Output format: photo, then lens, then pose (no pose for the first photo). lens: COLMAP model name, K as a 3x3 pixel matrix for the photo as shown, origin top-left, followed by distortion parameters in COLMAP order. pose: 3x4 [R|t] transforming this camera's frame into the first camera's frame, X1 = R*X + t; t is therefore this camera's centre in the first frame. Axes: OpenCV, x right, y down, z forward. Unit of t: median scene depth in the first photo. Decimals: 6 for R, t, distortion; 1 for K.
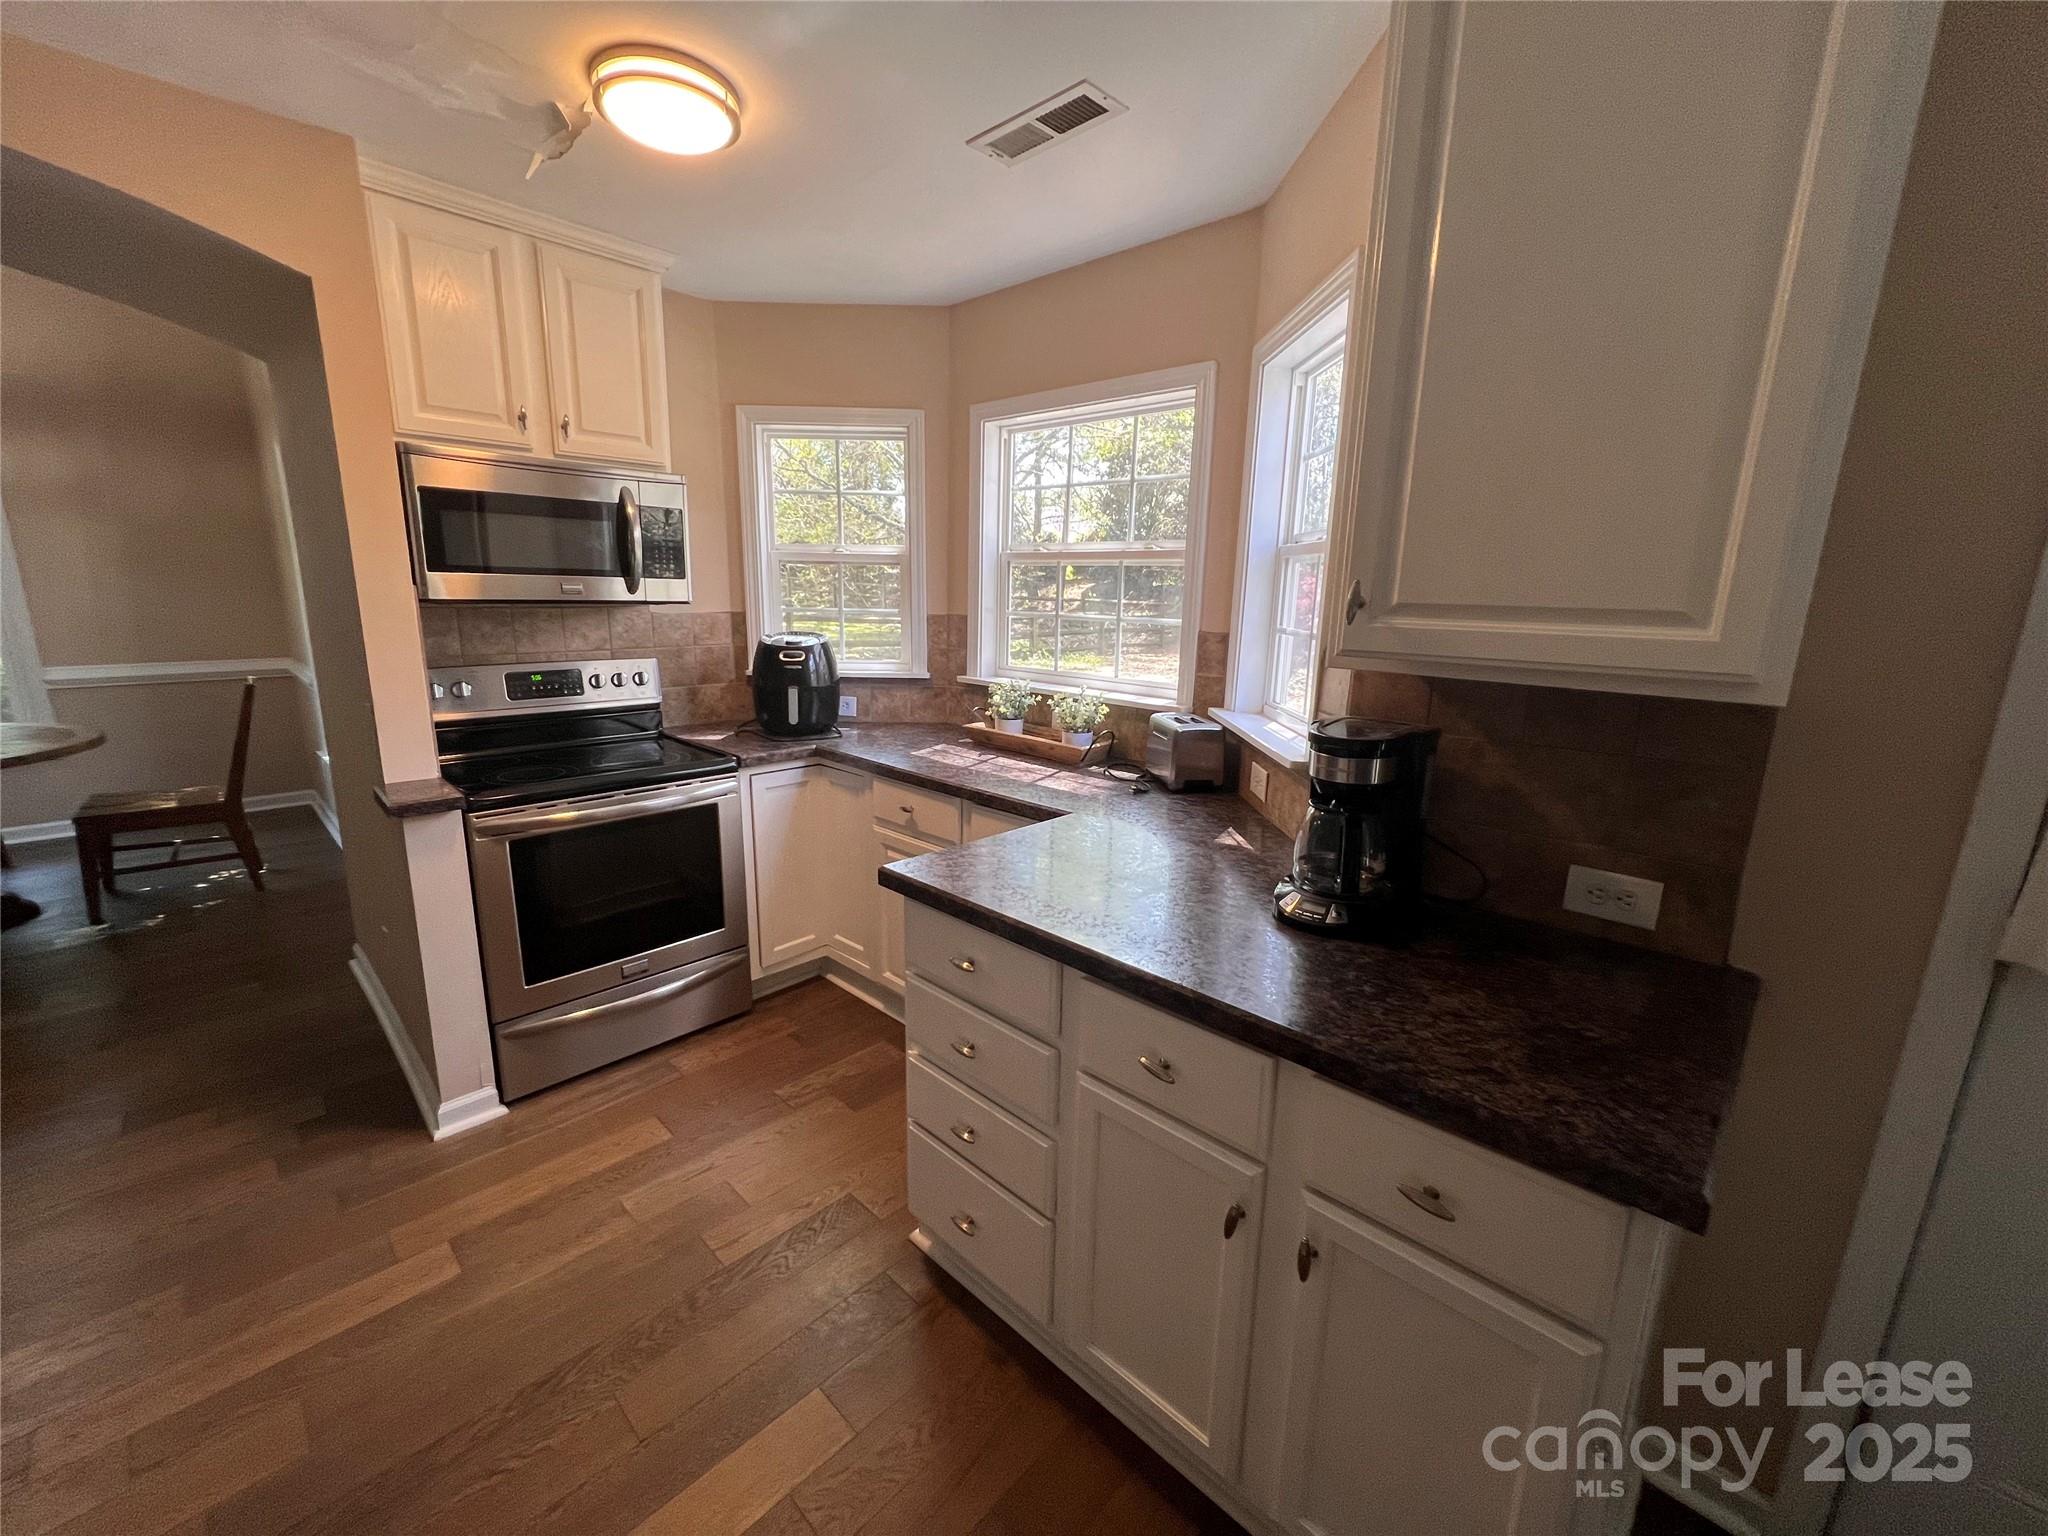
lens RADIAL K [[822.7, 0, 1019.3], [0, 822.7, 764.1], [0, 0, 1]] dist [-0.004707, 0.001657]
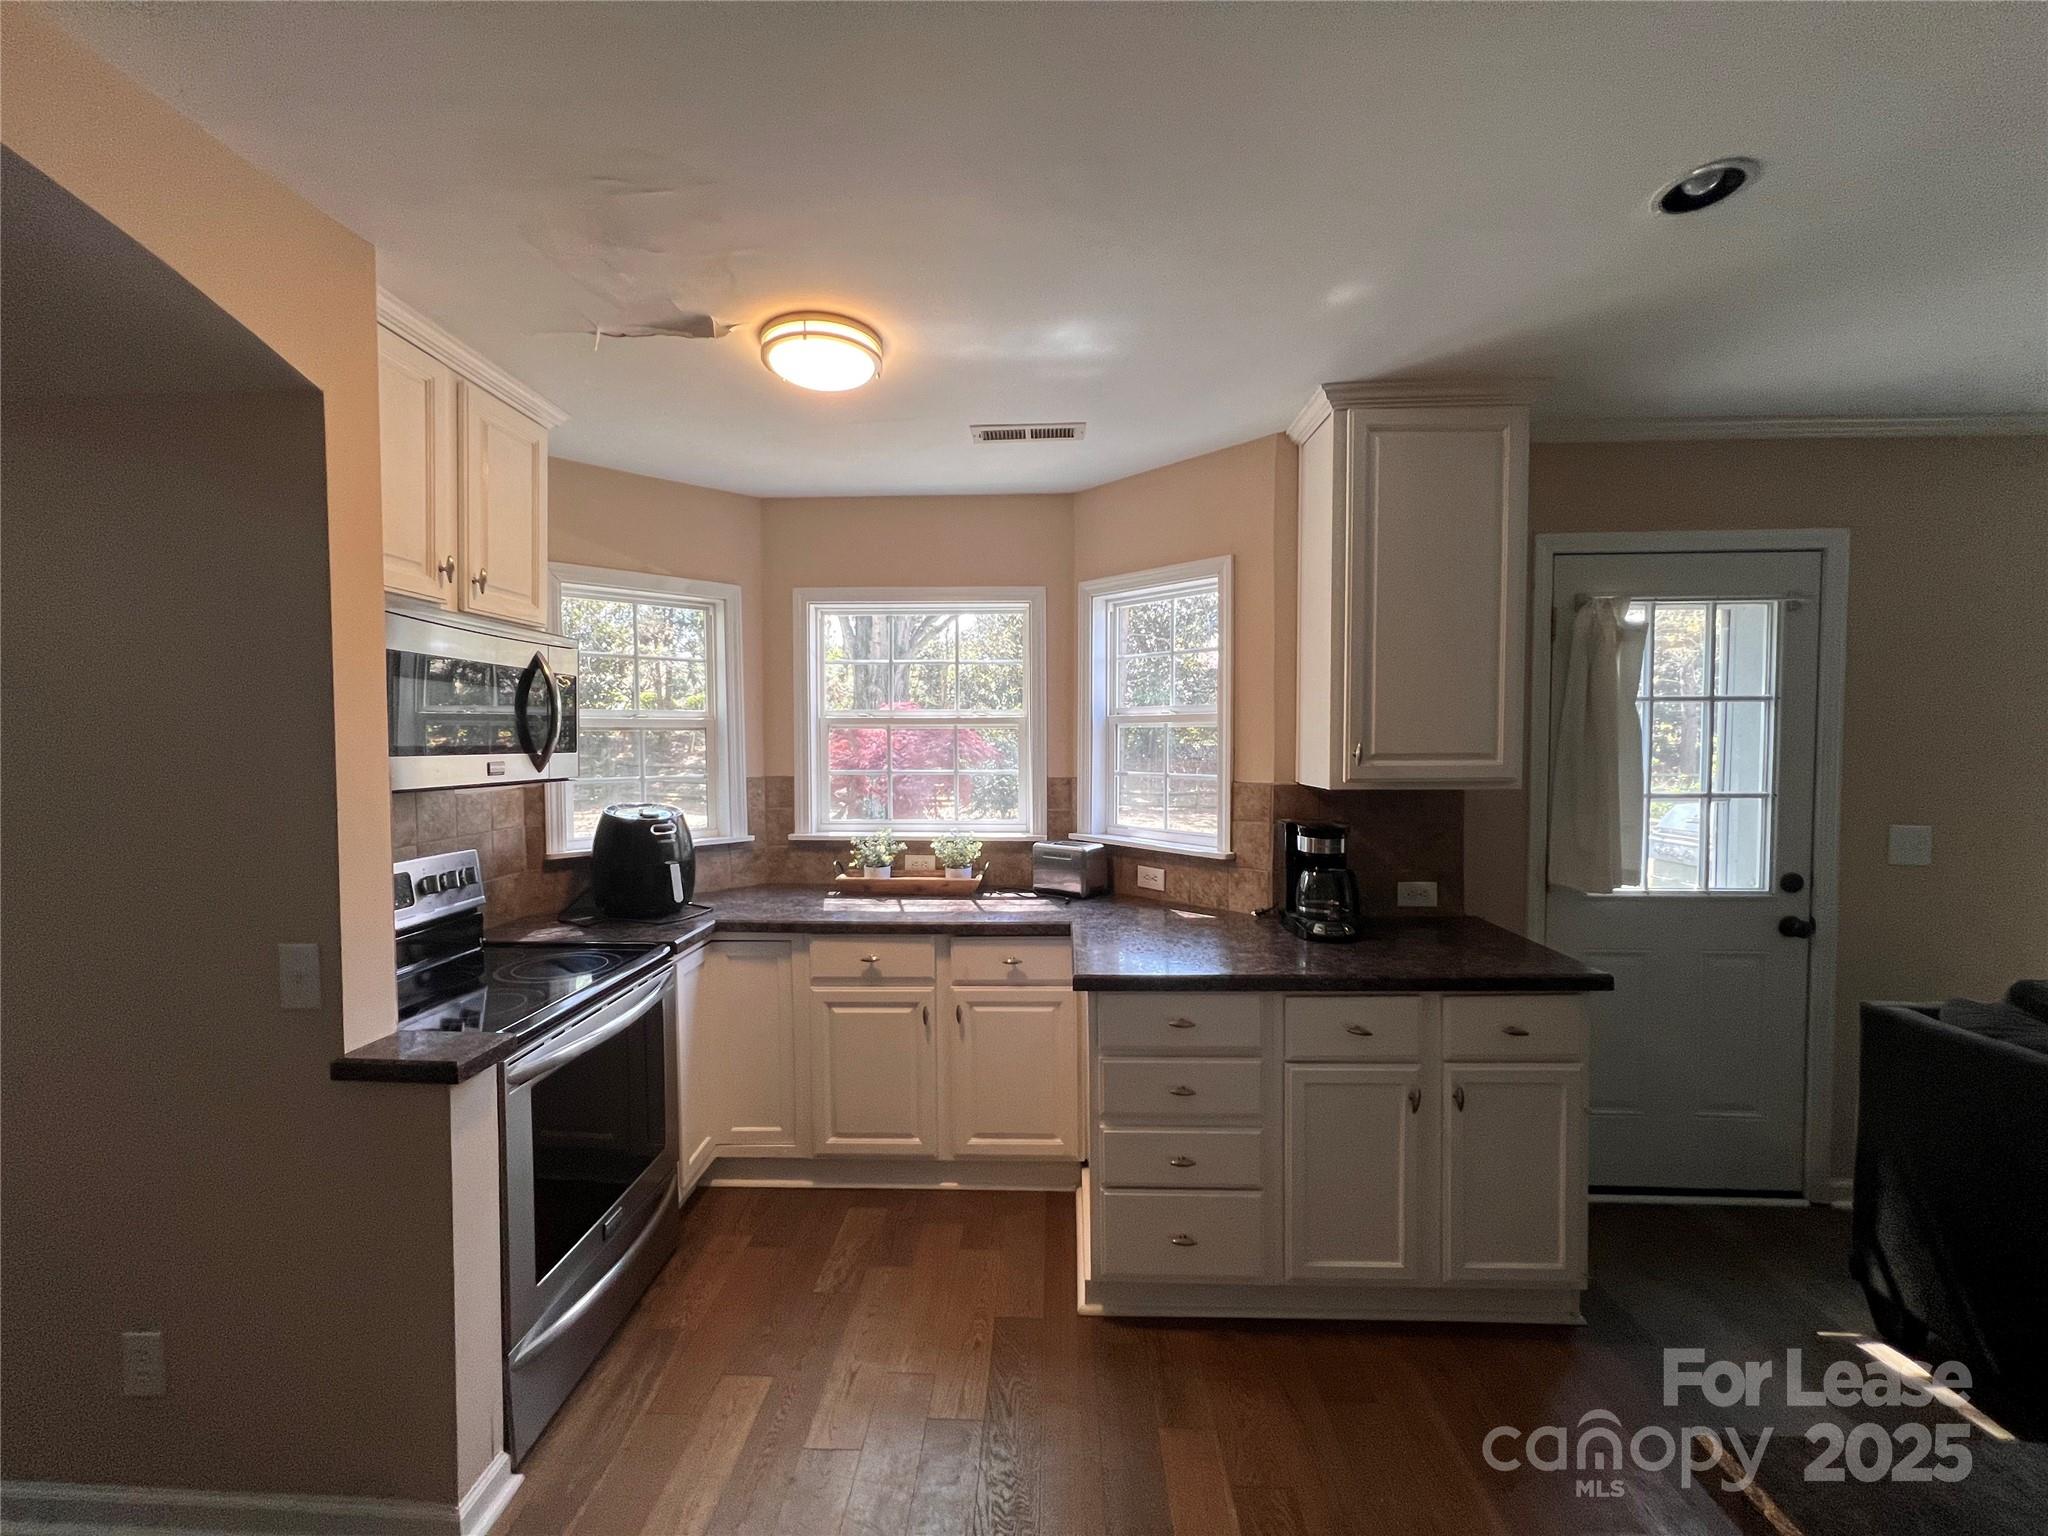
lens RADIAL K [[822.7, 0, 1014.9], [0, 822.7, 759.7], [0, 0, 1]] dist [-0.004707, 0.001657]
pose [[0.744737, -0.040966, 0.666099, -0.710470], [0.160403, 0.979843, -0.119078, -0.041301], [-0.647794, 0.195526, 0.736296, 0.056070]]
